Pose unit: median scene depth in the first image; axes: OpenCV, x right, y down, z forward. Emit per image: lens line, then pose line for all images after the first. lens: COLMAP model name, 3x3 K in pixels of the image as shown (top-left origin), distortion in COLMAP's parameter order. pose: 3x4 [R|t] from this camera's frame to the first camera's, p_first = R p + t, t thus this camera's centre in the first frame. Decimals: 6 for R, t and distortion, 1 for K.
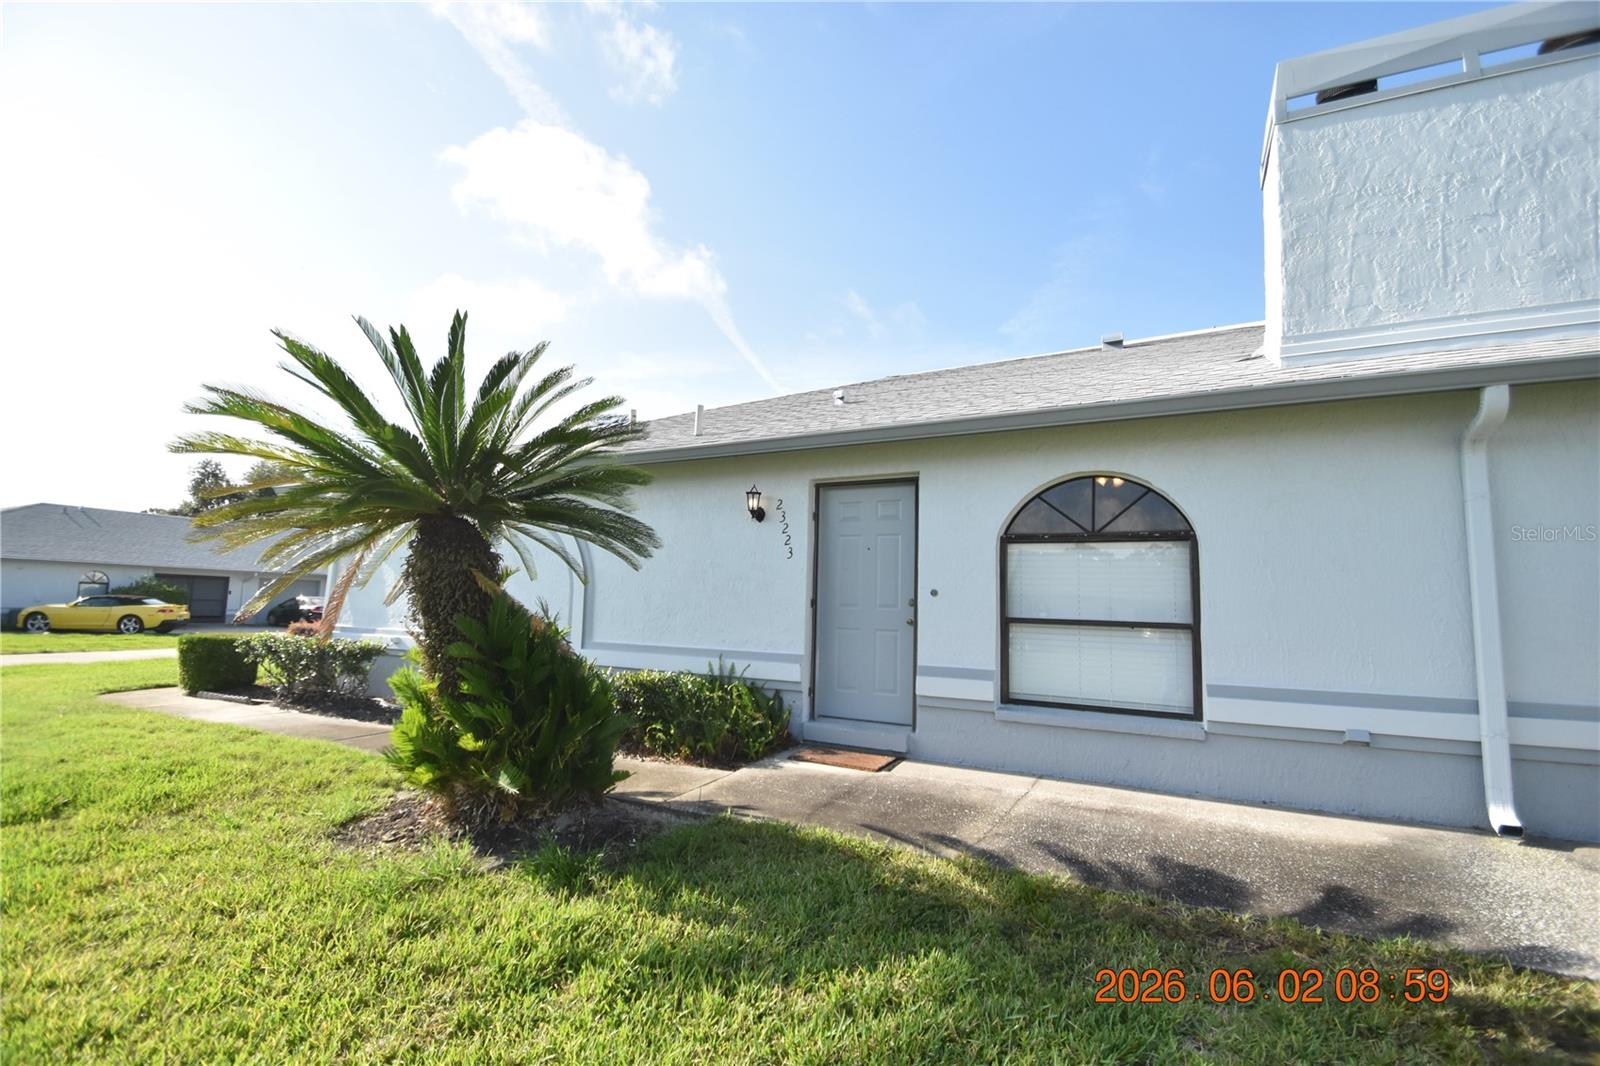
lens RADIAL K [[702.6, 0, 803.1], [0, 702.6, 542.5], [0, 0, 1]] dist [0.011915, -0.014032]
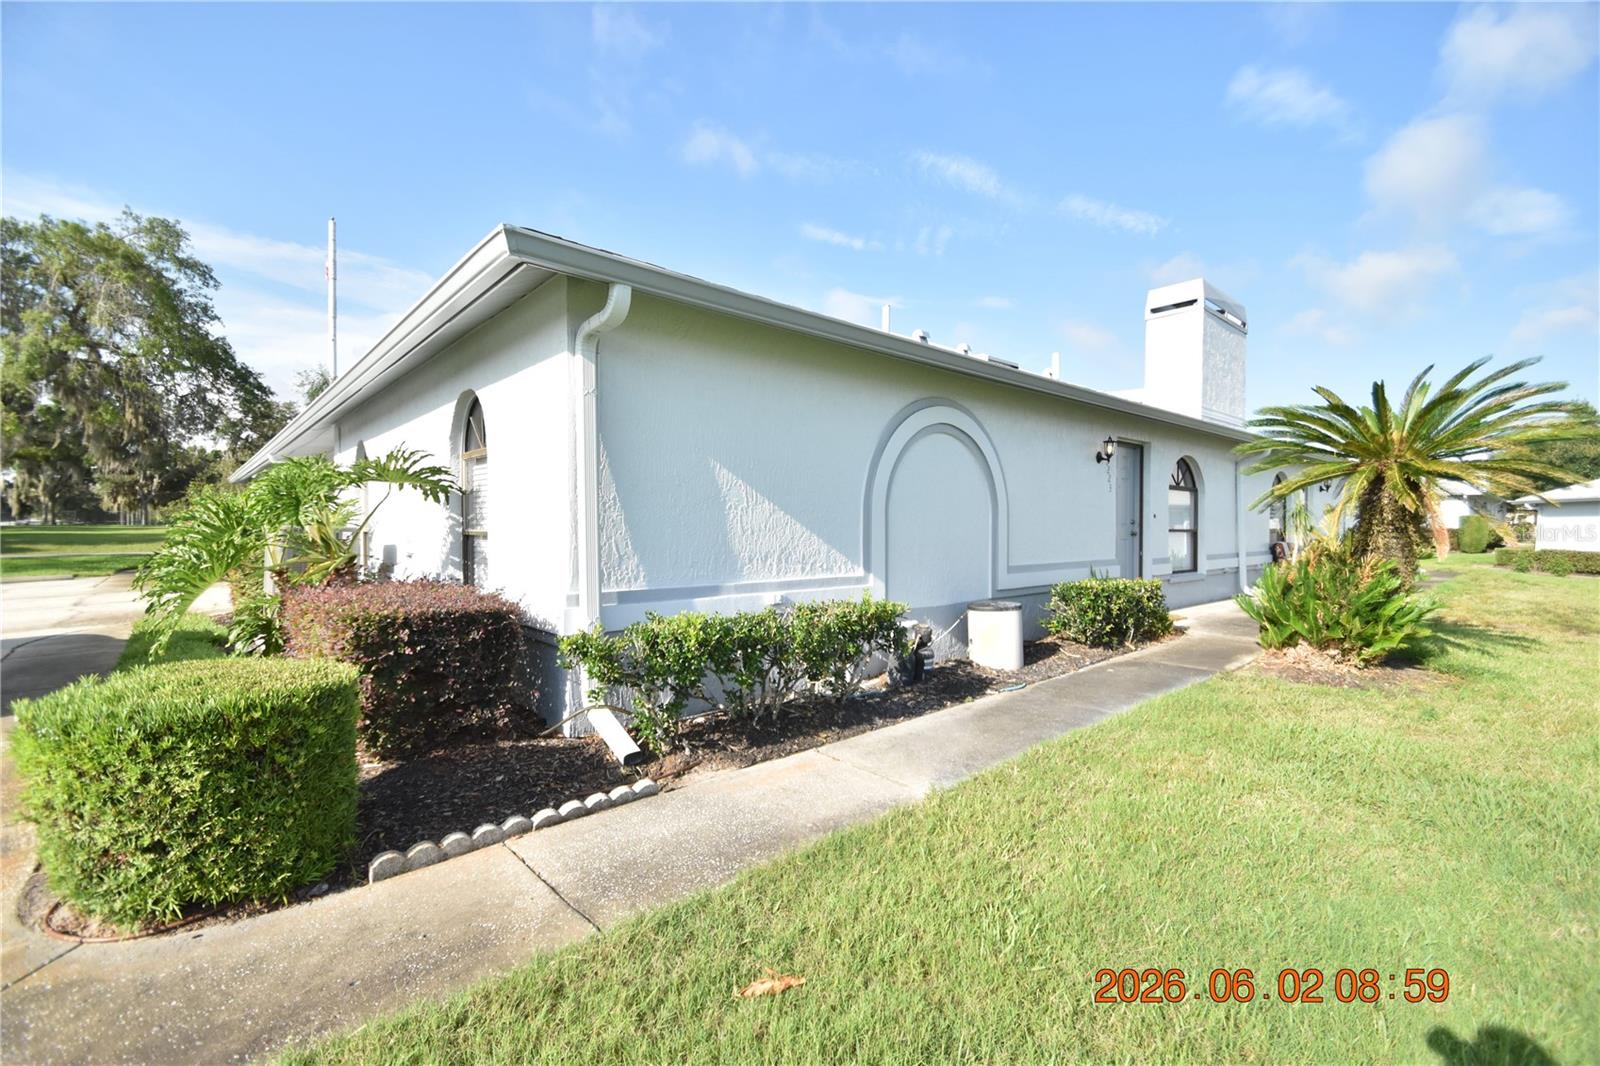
lens RADIAL K [[702.6, 0, 800.3], [0, 702.6, 531.5], [0, 0, 1]] dist [0.011915, -0.014032]
pose [[0.344178, -0.031437, 0.938378, -1.775524], [-0.080375, 0.994784, 0.062806, 0.072208], [-0.935458, -0.097039, 0.339856, 1.258192]]
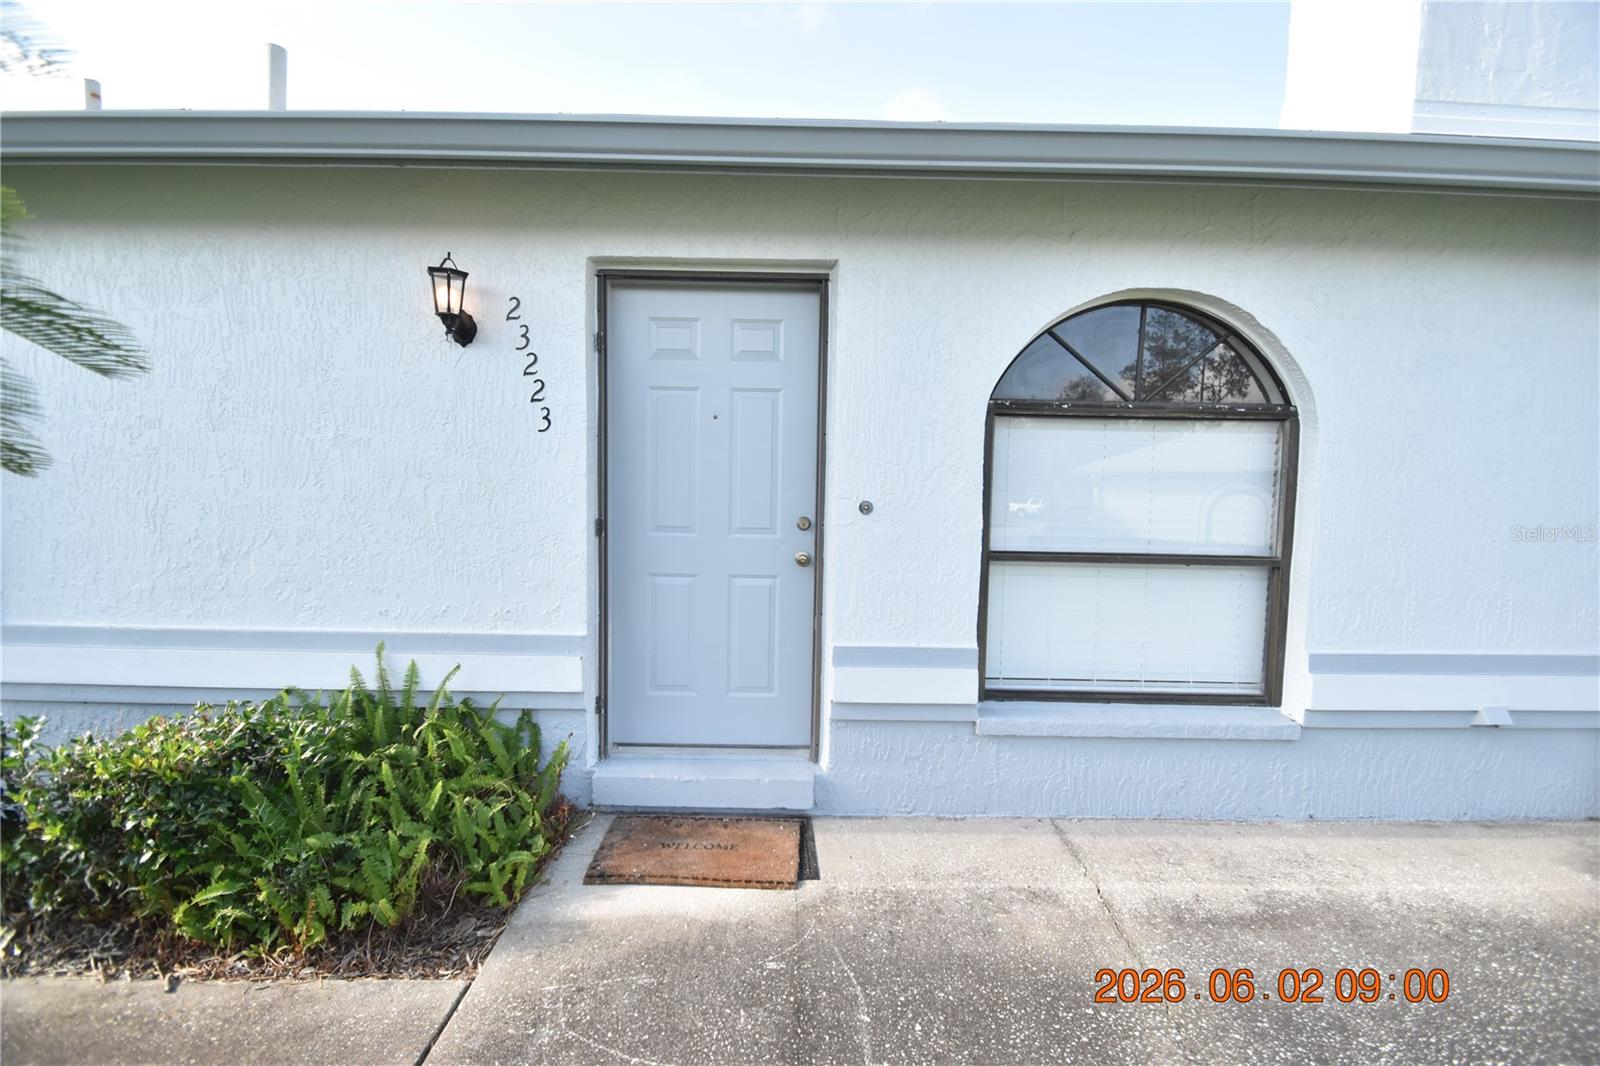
lens RADIAL K [[702.6, 0, 799.9], [0, 702.6, 541.8], [0, 0, 1]] dist [0.011915, -0.014032]
pose [[0.884884, -0.045214, 0.463612, -0.099716], [-0.037652, 0.985078, 0.167937, 0.011247], [-0.464287, -0.166061, 0.869978, 0.581583]]
